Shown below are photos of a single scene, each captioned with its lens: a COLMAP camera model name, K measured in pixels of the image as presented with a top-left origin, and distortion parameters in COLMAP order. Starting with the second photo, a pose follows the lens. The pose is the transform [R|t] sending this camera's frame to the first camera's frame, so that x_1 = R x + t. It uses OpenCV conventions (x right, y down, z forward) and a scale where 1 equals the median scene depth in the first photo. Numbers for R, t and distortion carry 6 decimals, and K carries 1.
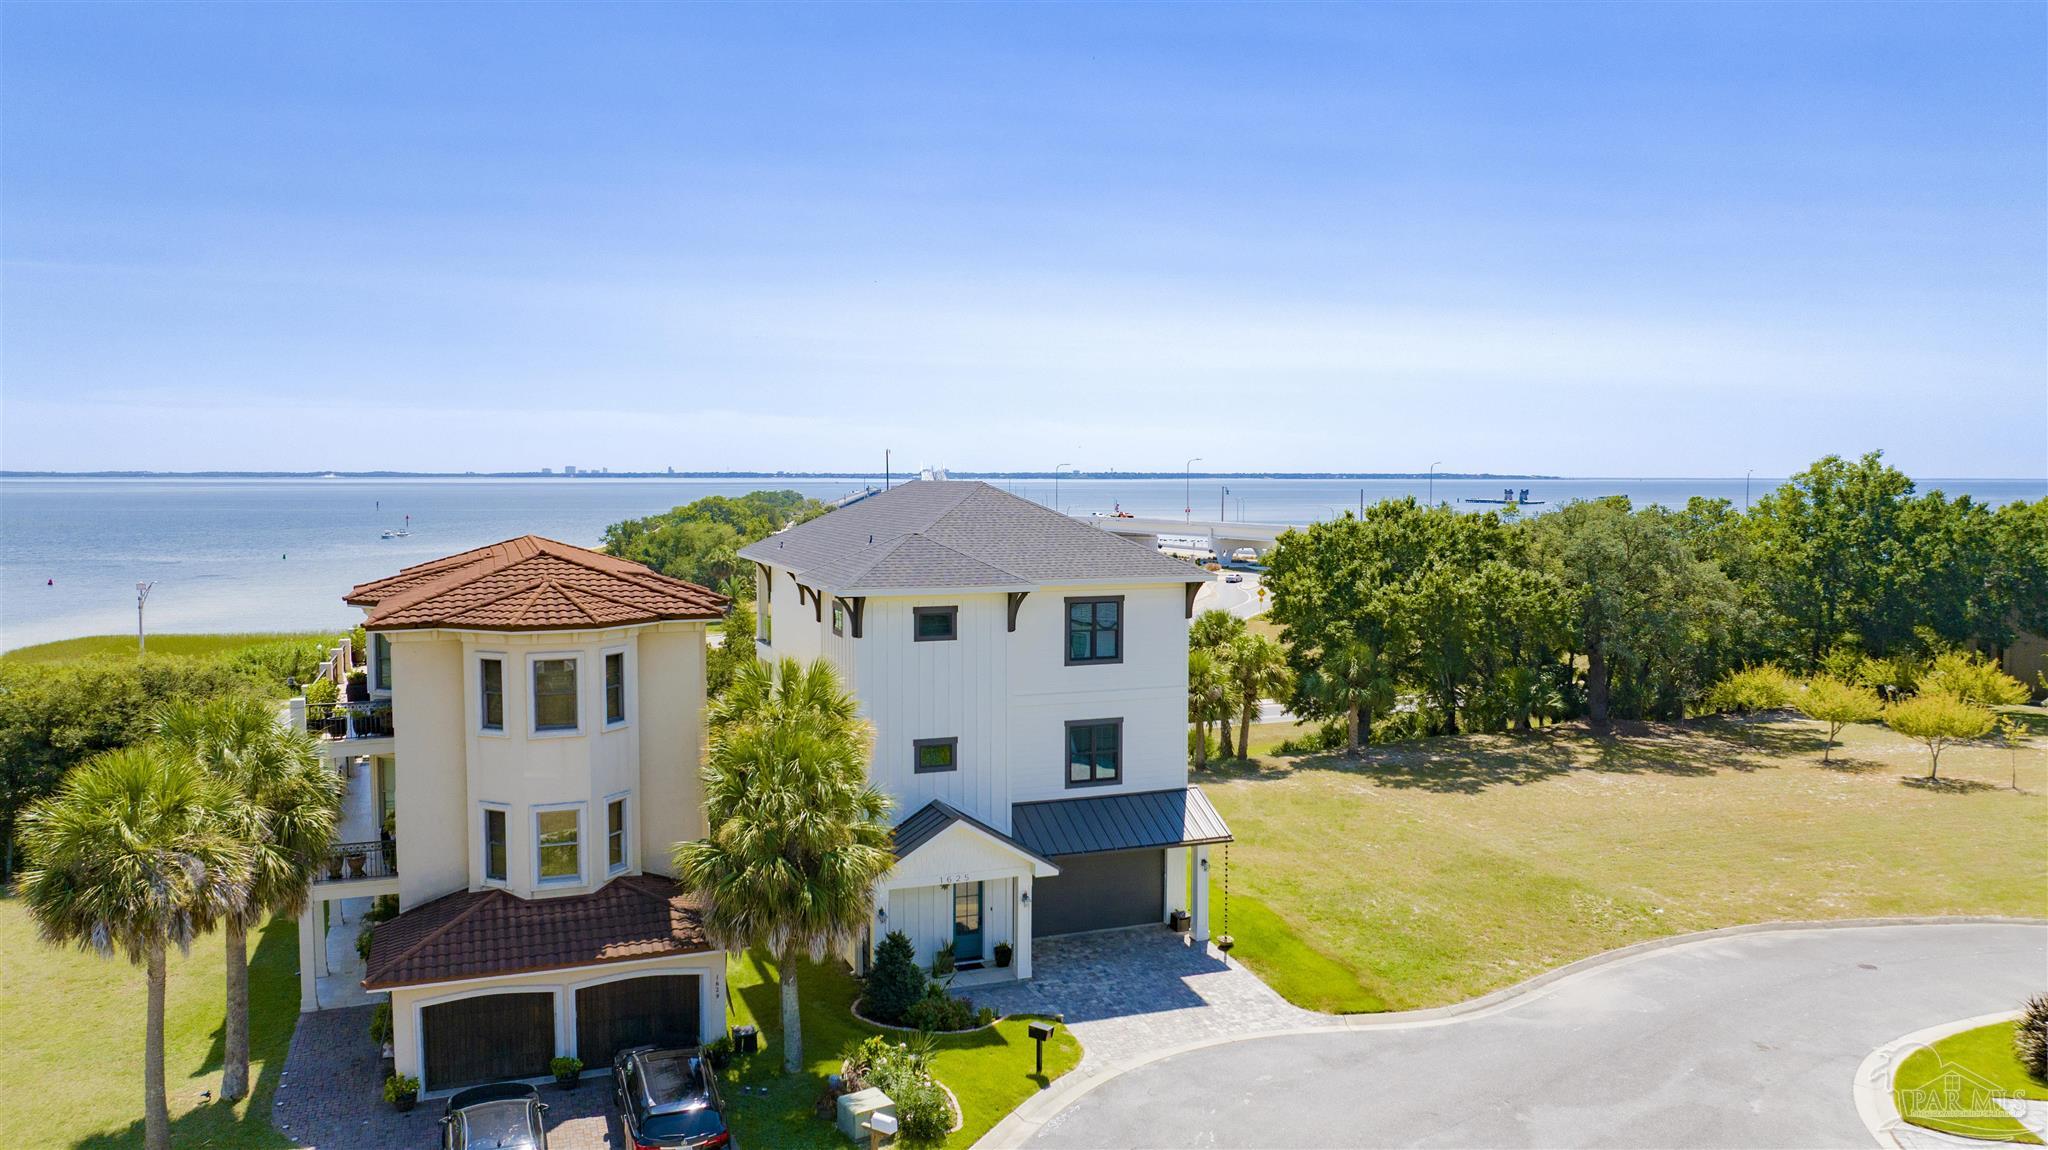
lens RADIAL K [[1460.7, 0, 1038.1], [0, 1460.7, 581.0], [0, 0, 1]] dist [-0.006032, -0.022148]
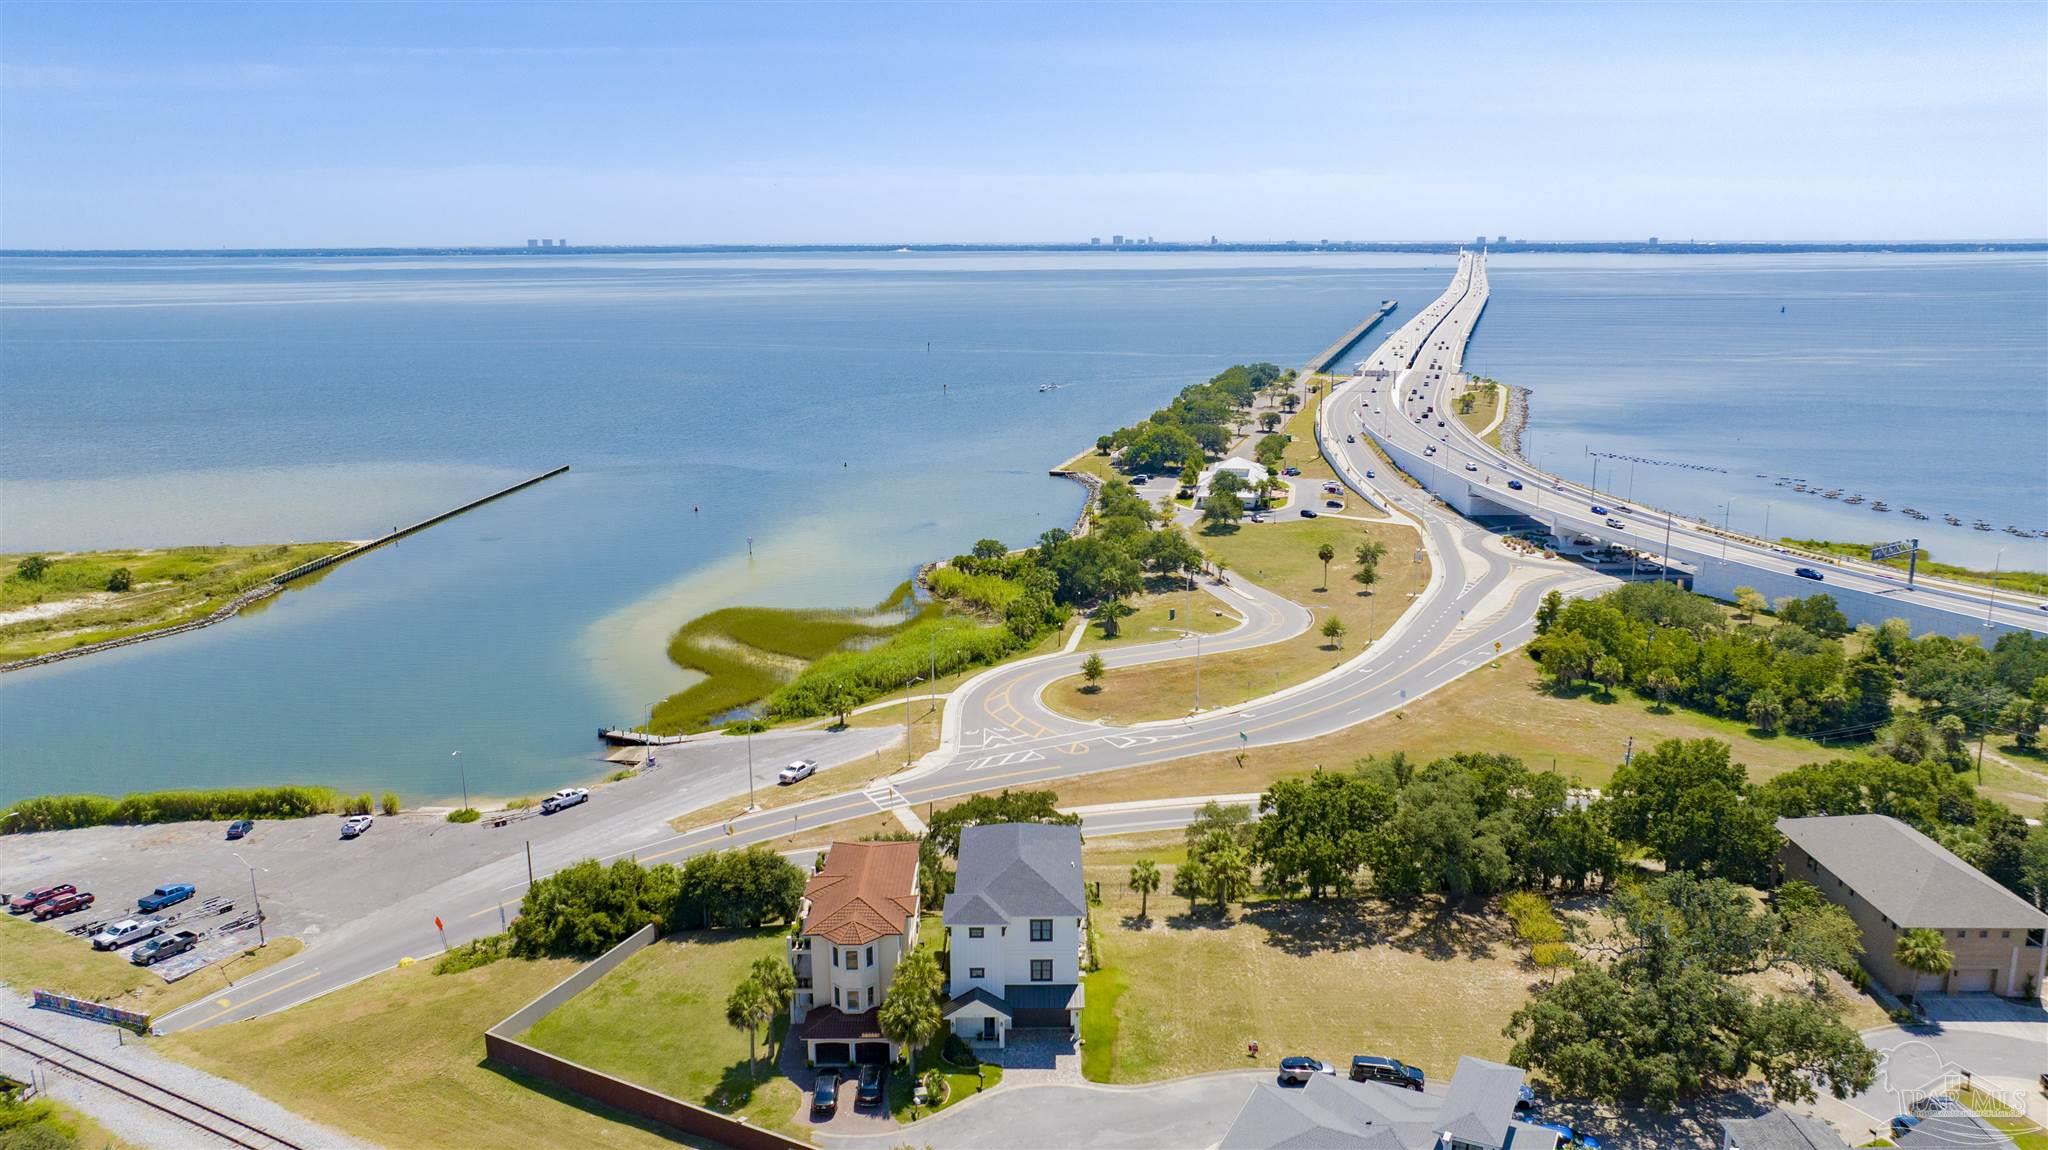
lens RADIAL K [[1475.3, 0, 1022.0], [0, 1475.3, 574.0], [0, 0, 1]] dist [-0.017798, 0.007993]
pose [[0.930449, 0.075680, -0.358520, 0.973390], [-0.020056, 0.987490, 0.156399, -1.092352], [0.365871, -0.138331, 0.920328, -1.543946]]
